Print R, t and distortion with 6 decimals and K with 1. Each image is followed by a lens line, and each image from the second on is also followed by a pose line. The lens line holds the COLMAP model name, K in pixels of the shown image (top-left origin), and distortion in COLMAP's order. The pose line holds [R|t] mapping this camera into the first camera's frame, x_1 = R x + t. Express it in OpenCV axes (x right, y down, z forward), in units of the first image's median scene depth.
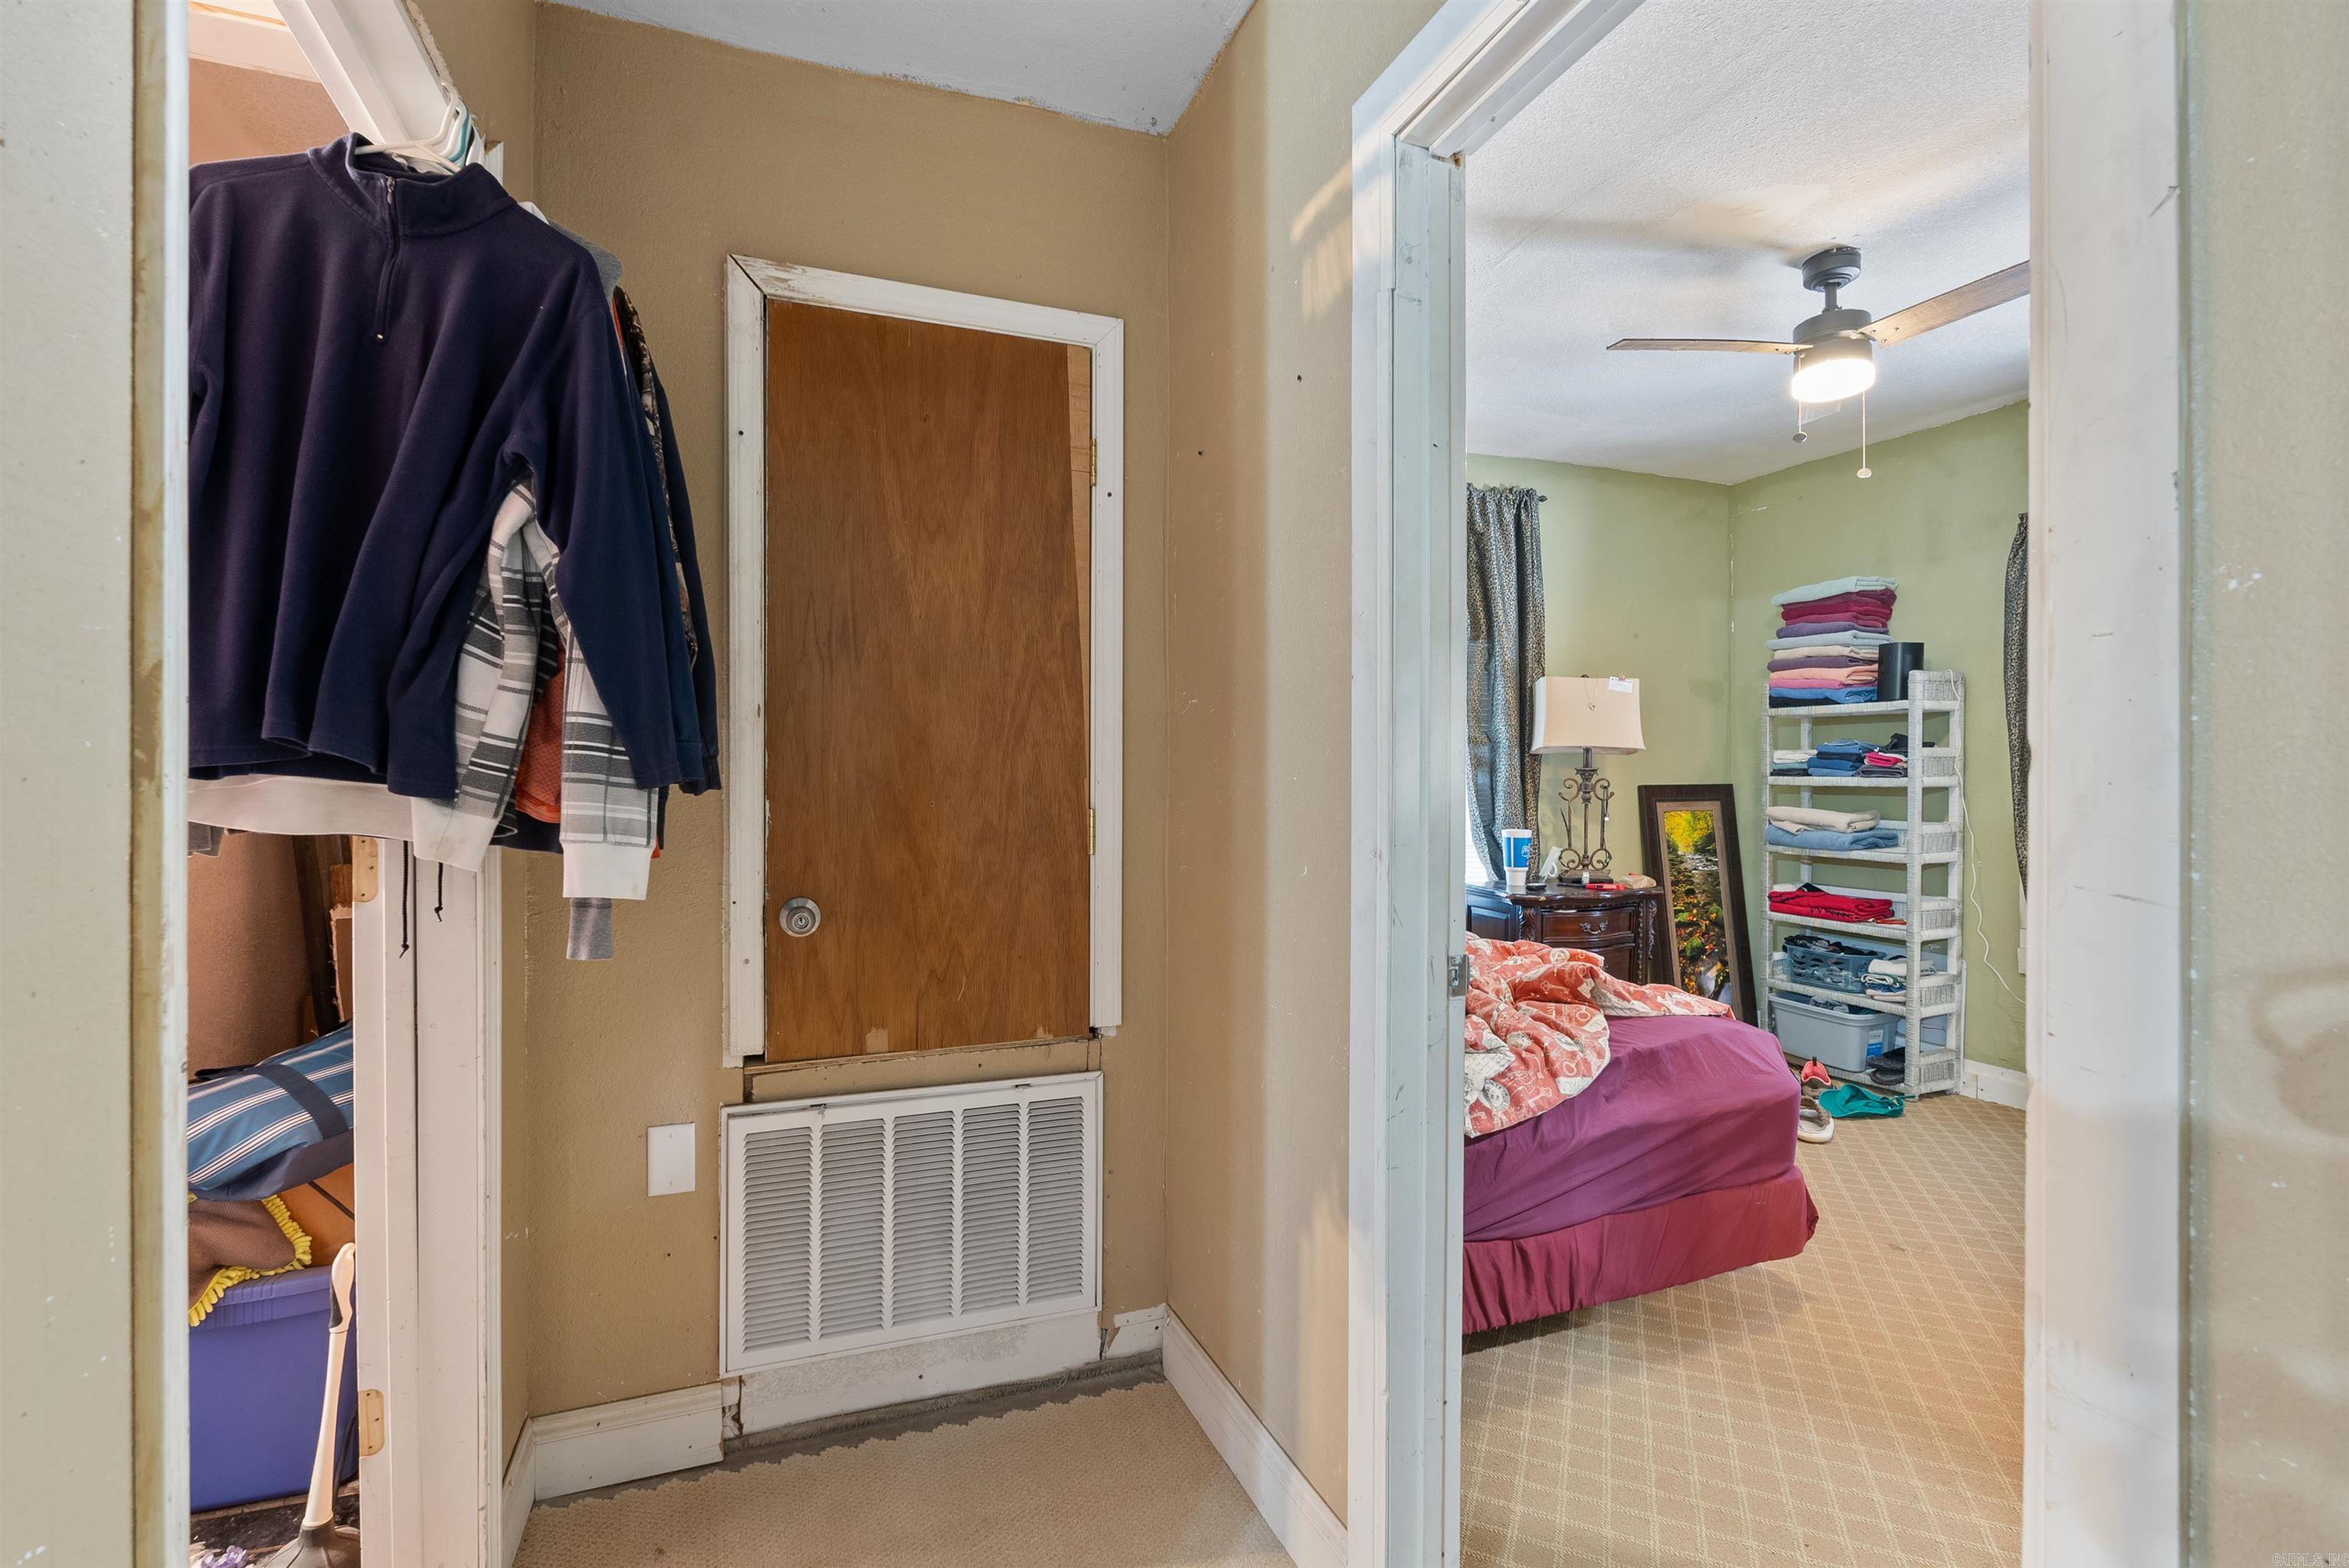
lens RADIAL K [[1049.7, 0, 1165.4], [0, 1049.7, 779.4], [0, 0, 1]] dist [-0.005827, 0.000442]
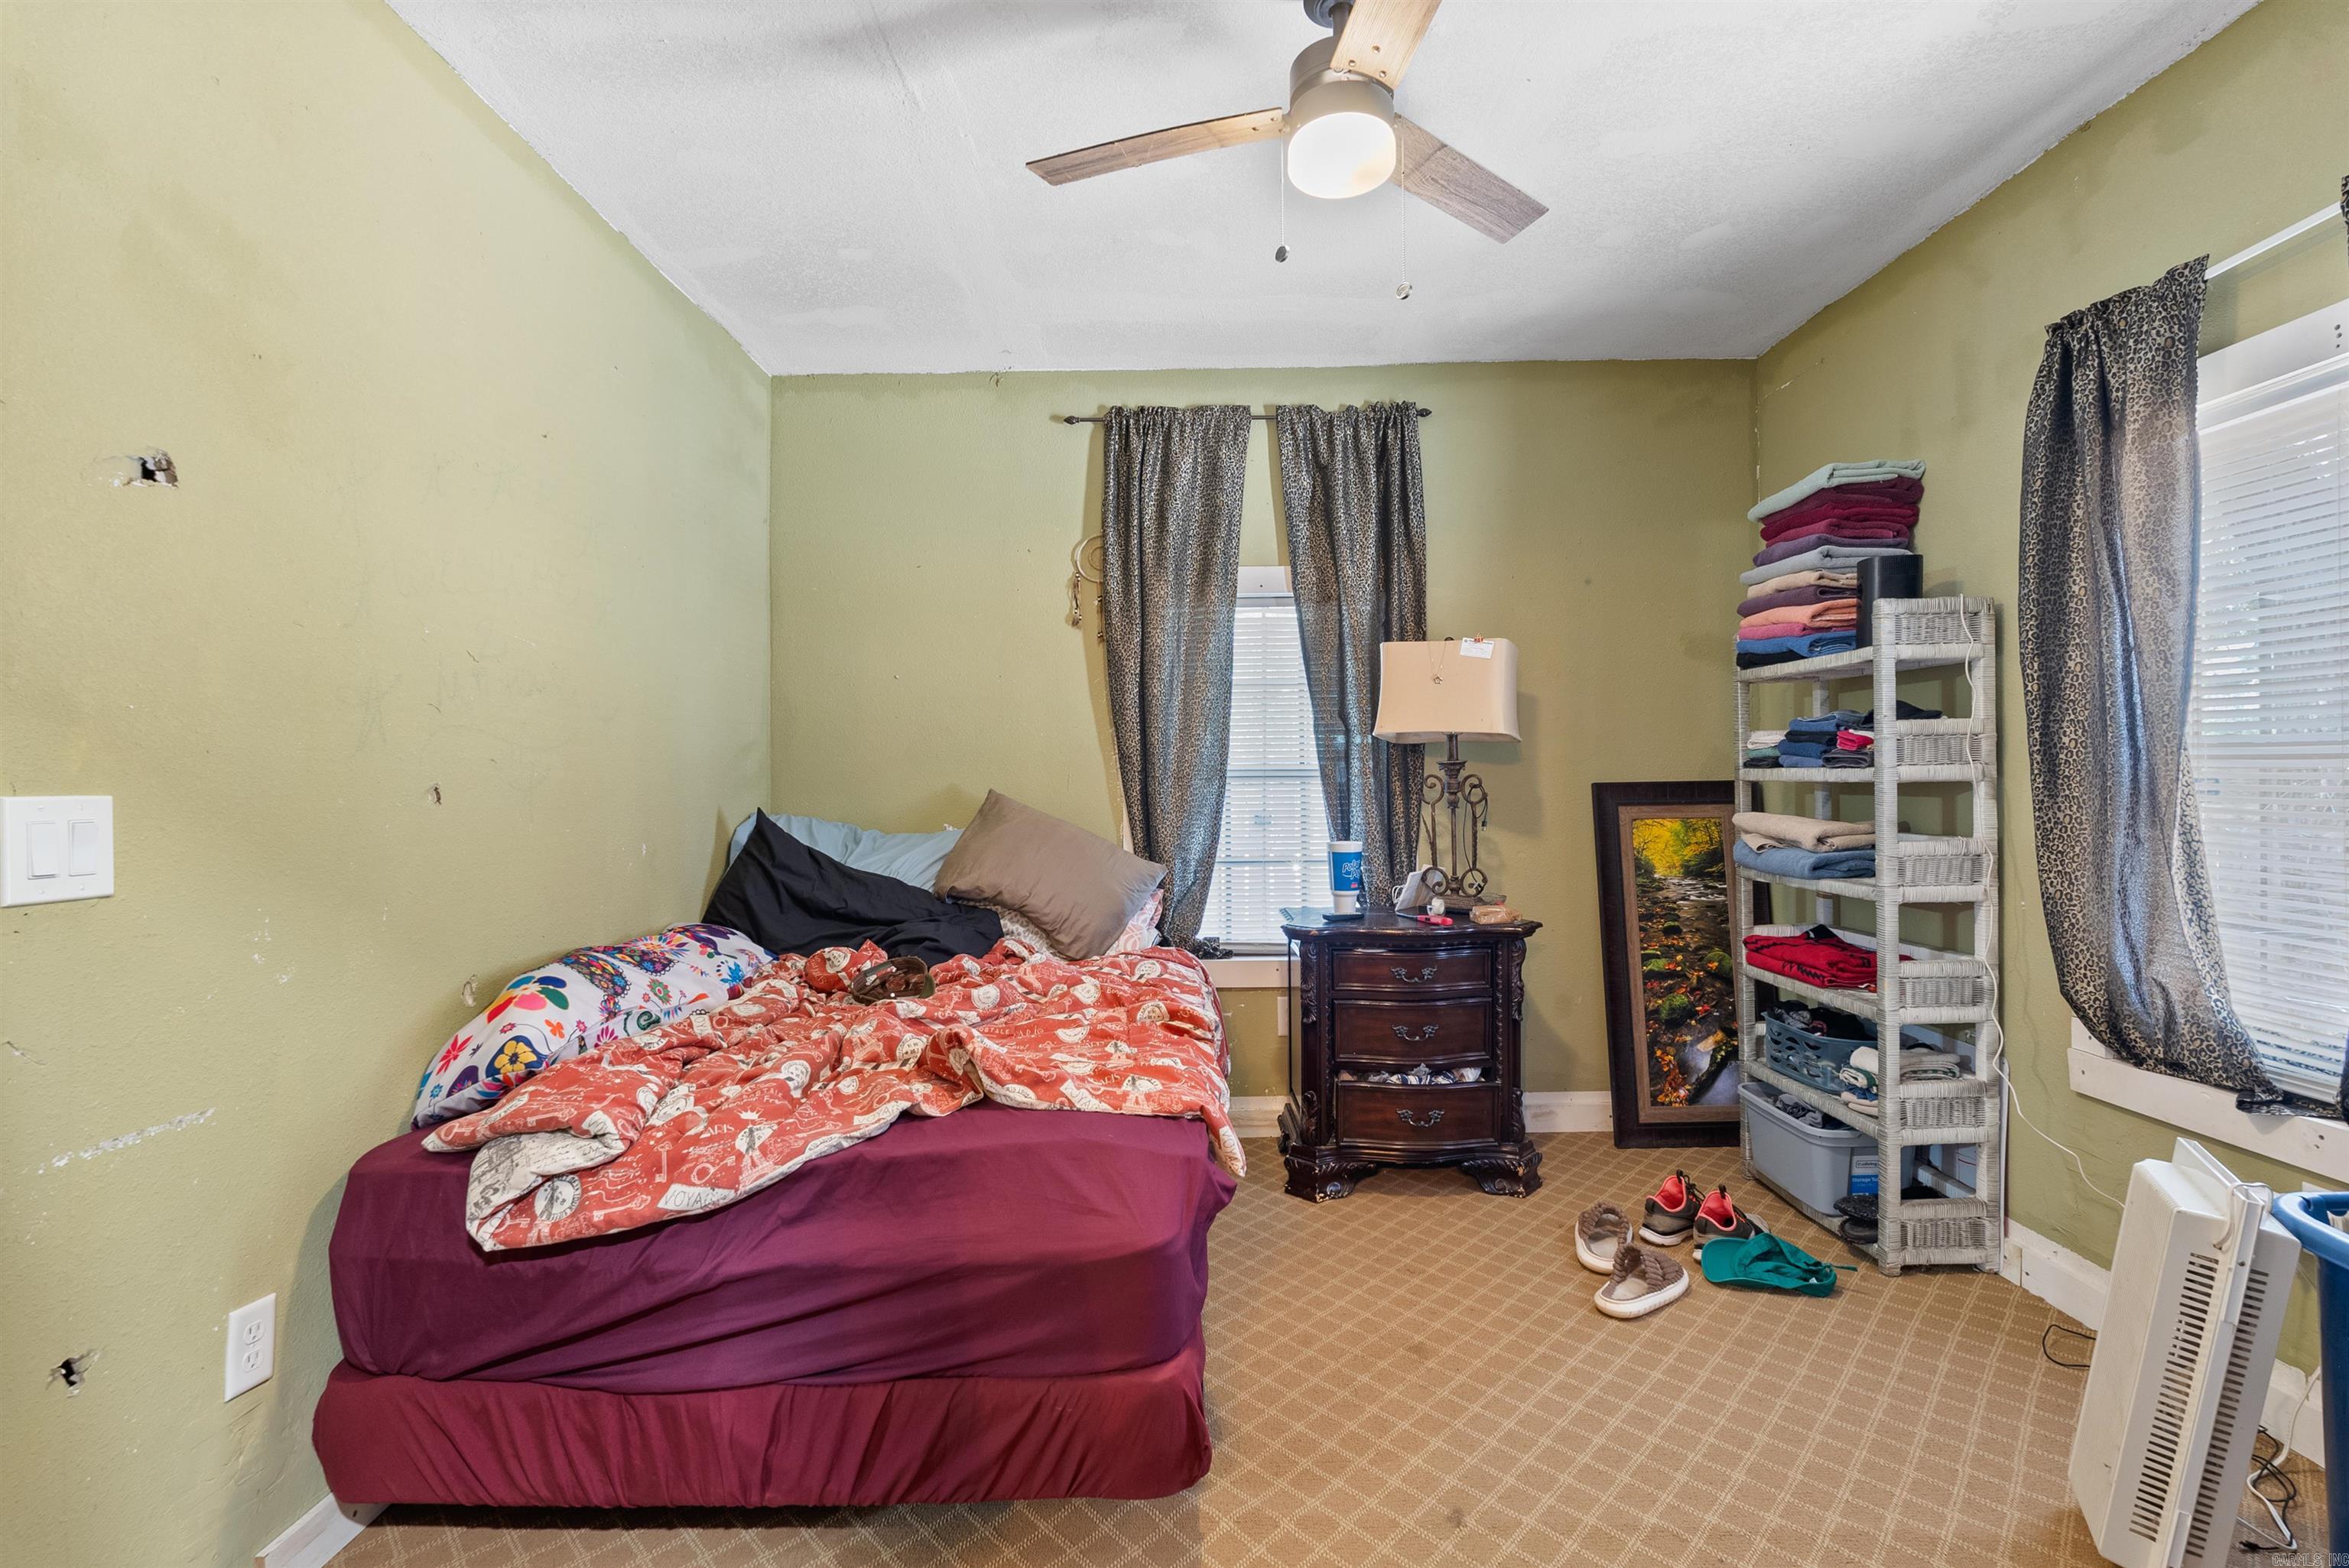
lens RADIAL K [[1049.7, 0, 1172.0], [0, 1049.7, 783.0], [0, 0, 1]] dist [-0.005827, 0.000442]
pose [[0.933243, -0.009320, -0.359126, 0.504974], [0.008912, 0.999956, -0.002792, 0.005385], [0.359136, -0.000595, 0.933285, 0.232852]]
